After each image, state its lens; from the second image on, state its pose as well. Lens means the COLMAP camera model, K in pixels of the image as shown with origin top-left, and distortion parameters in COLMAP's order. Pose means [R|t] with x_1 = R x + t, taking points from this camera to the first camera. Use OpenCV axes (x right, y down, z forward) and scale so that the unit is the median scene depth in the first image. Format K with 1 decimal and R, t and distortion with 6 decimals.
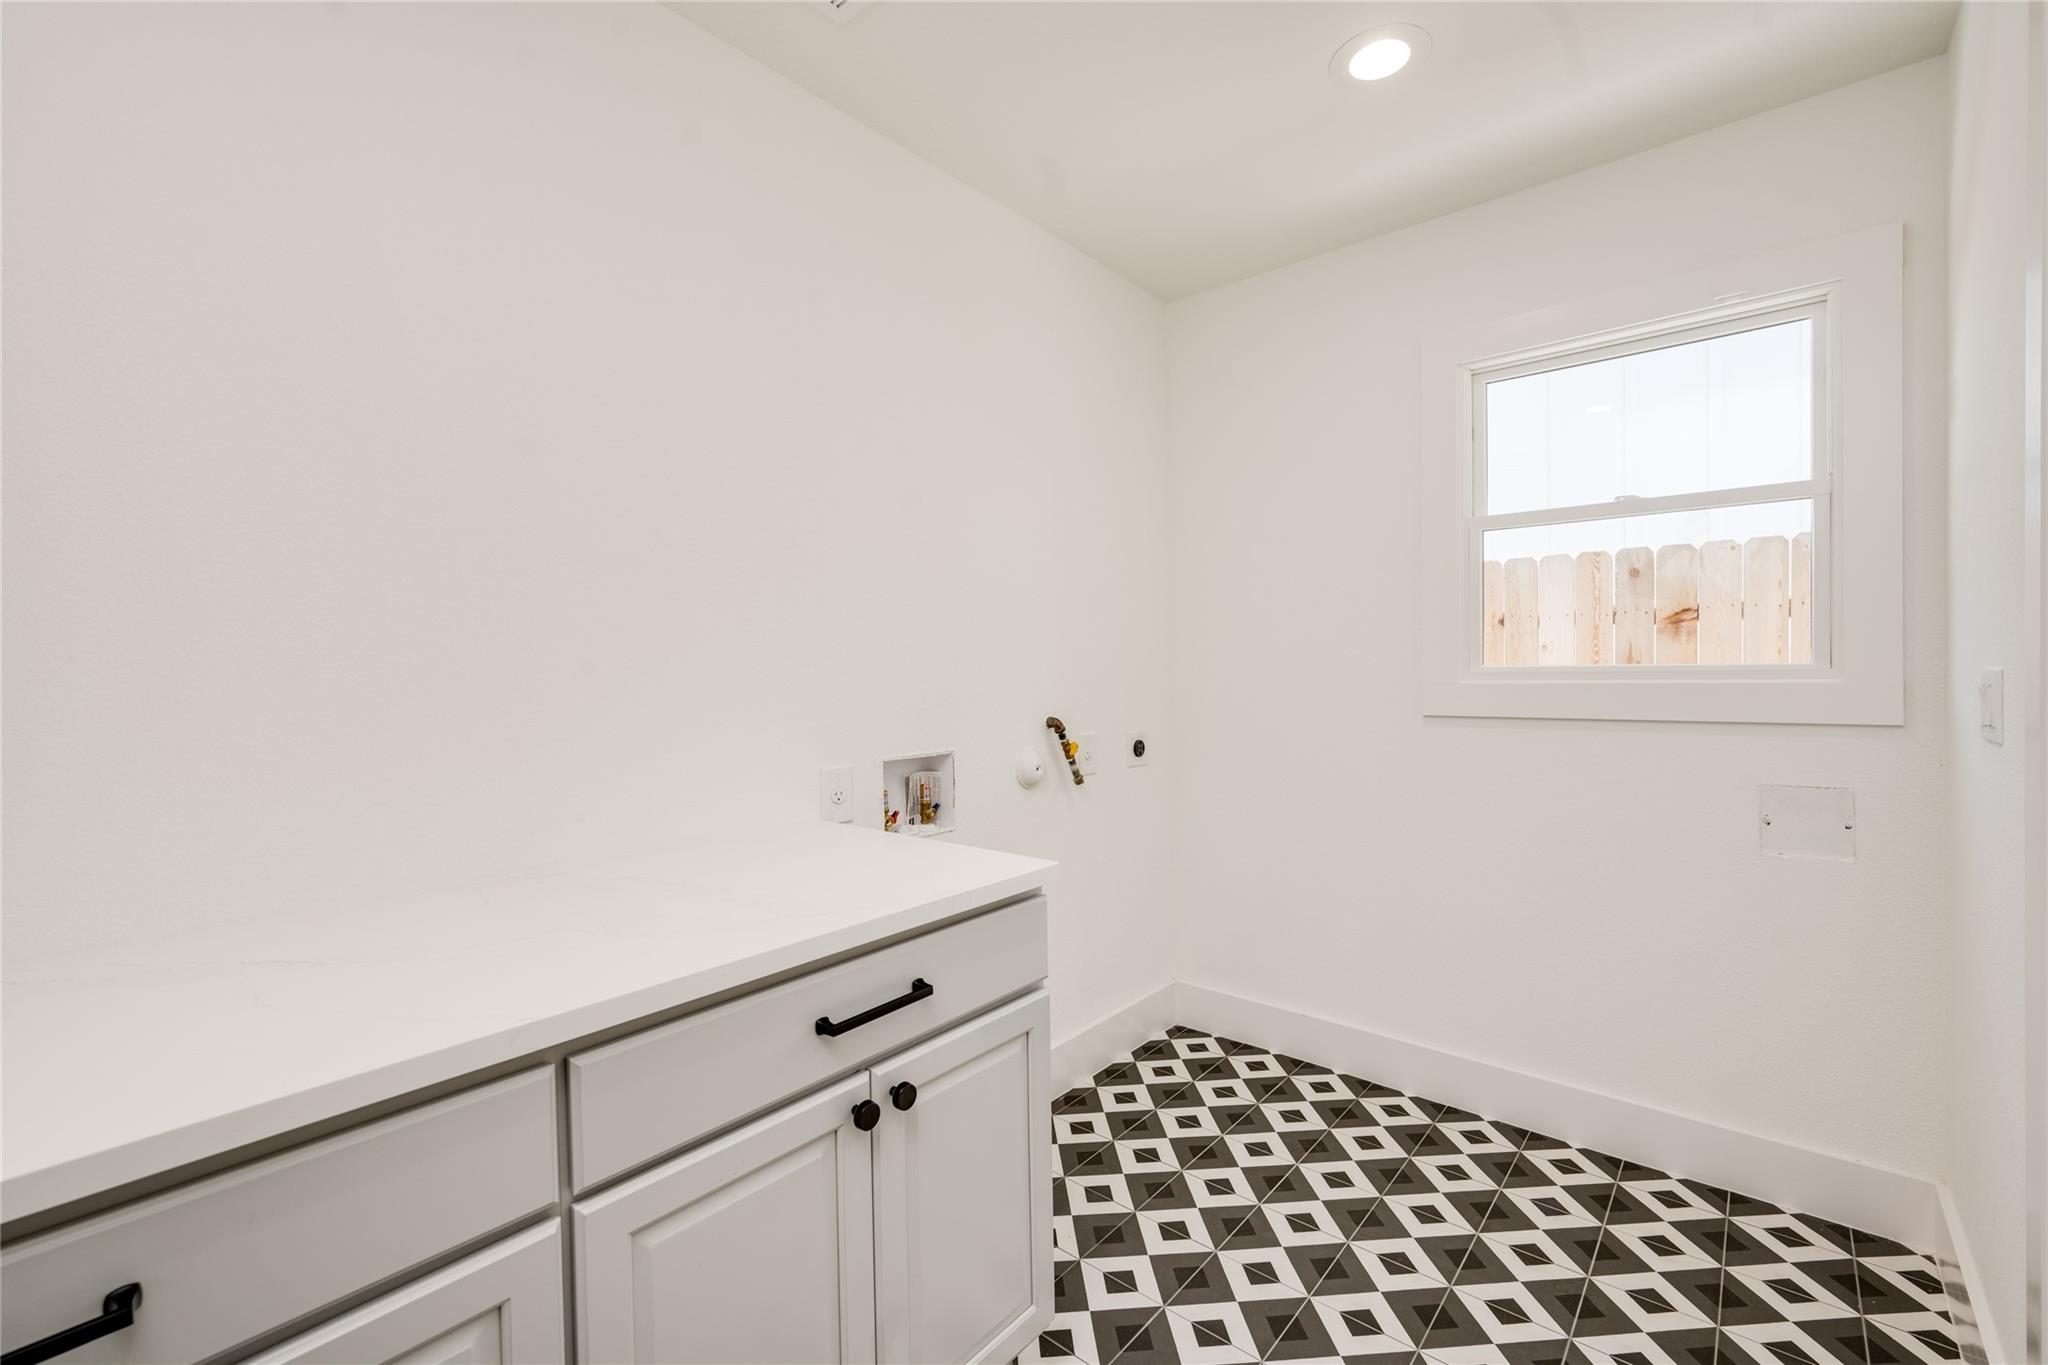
lens RADIAL K [[873.4, 0, 1024.0], [0, 873.4, 682.5], [0, 0, 1]] dist [0.000000, 0.000303]
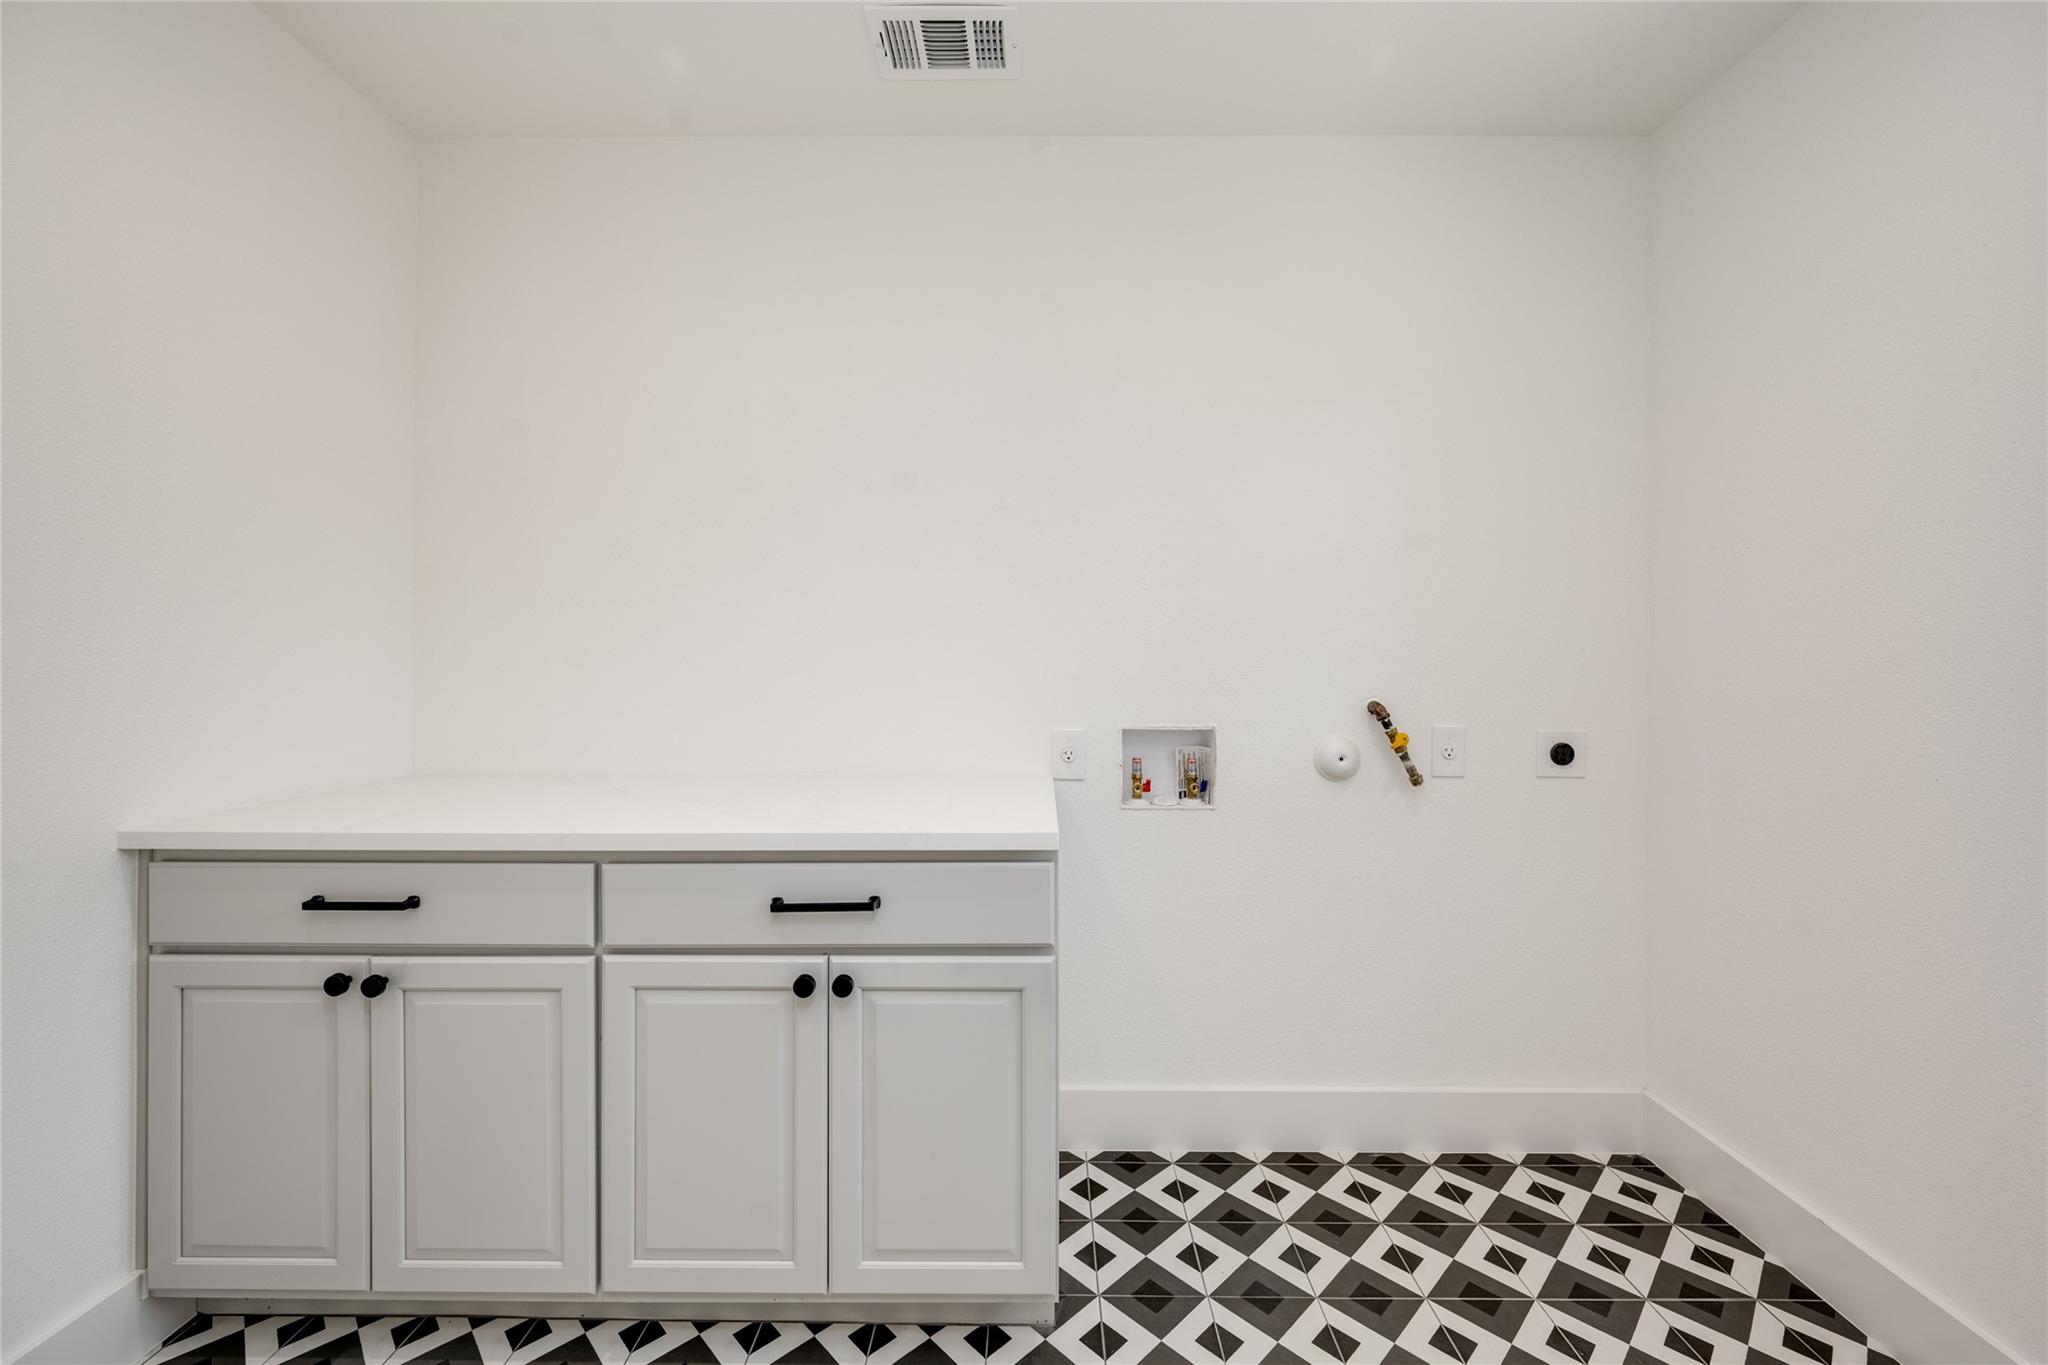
lens RADIAL K [[839.7, 0, 1024.4], [0, 839.7, 656.3], [0, 0, 1]] dist [0.001742, 0.000181]
pose [[0.643423, 0.015196, -0.765360, 0.488588], [-0.026944, 0.999633, -0.002804, 0.008259], [0.765036, 0.022426, 0.643597, 0.234311]]
